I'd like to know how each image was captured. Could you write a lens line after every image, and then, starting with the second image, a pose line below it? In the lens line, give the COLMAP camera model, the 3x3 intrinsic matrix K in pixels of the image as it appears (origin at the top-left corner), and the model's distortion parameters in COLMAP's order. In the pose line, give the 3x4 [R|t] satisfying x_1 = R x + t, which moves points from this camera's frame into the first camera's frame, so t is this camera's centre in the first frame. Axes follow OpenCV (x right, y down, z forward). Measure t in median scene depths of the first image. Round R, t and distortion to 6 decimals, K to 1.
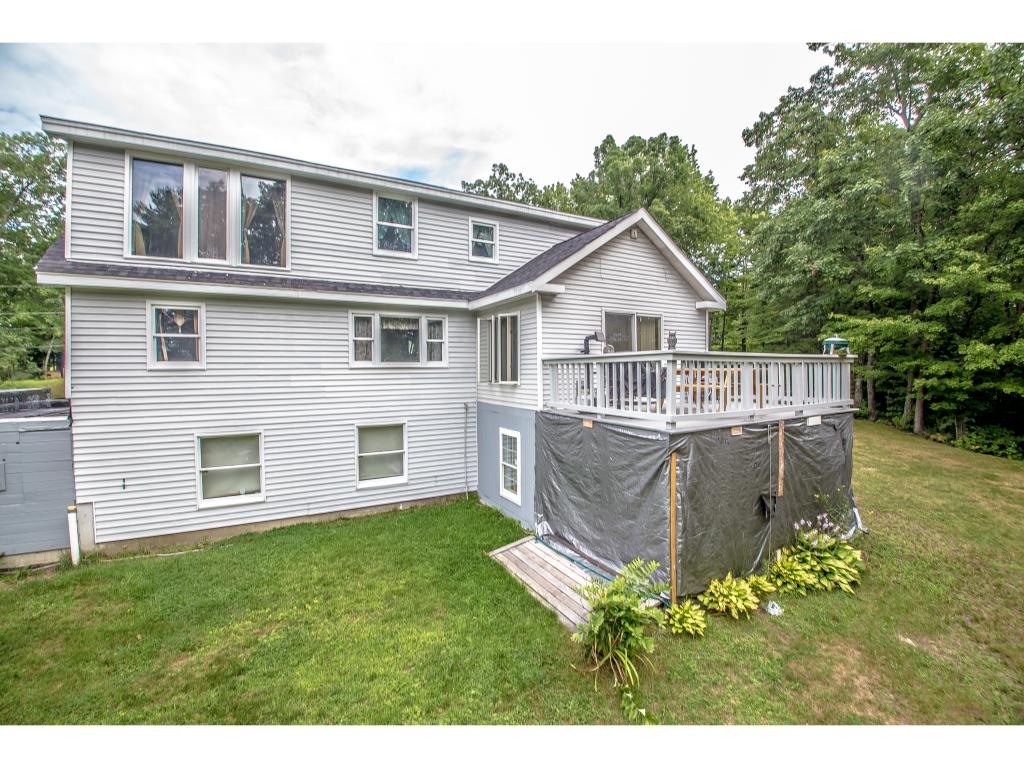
lens RADIAL K [[440.3, 0, 511.8], [0, 440.3, 388.2], [0, 0, 1]] dist [-0.020698, -0.015067]
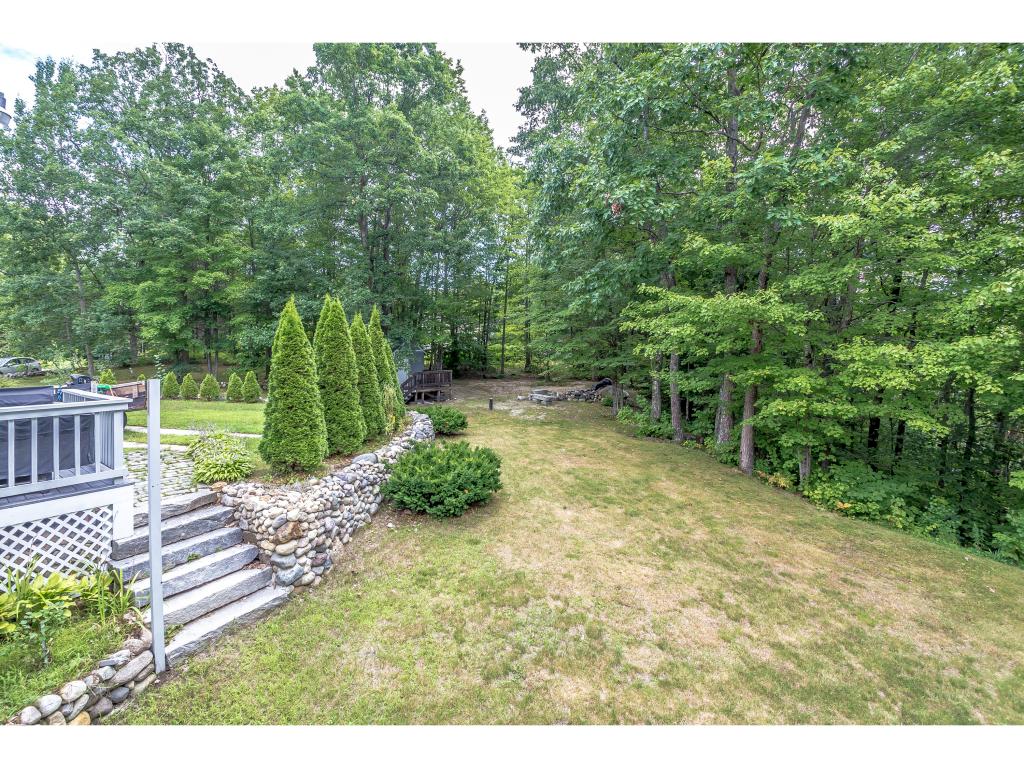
lens RADIAL K [[440.3, 0, 511.8], [0, 440.3, 388.2], [0, 0, 1]] dist [-0.020698, -0.015067]
pose [[0.906194, -0.039546, 0.421009, 0.206609], [0.021235, 0.998617, 0.048094, -0.042001], [-0.422329, -0.034642, 0.905781, 0.338125]]
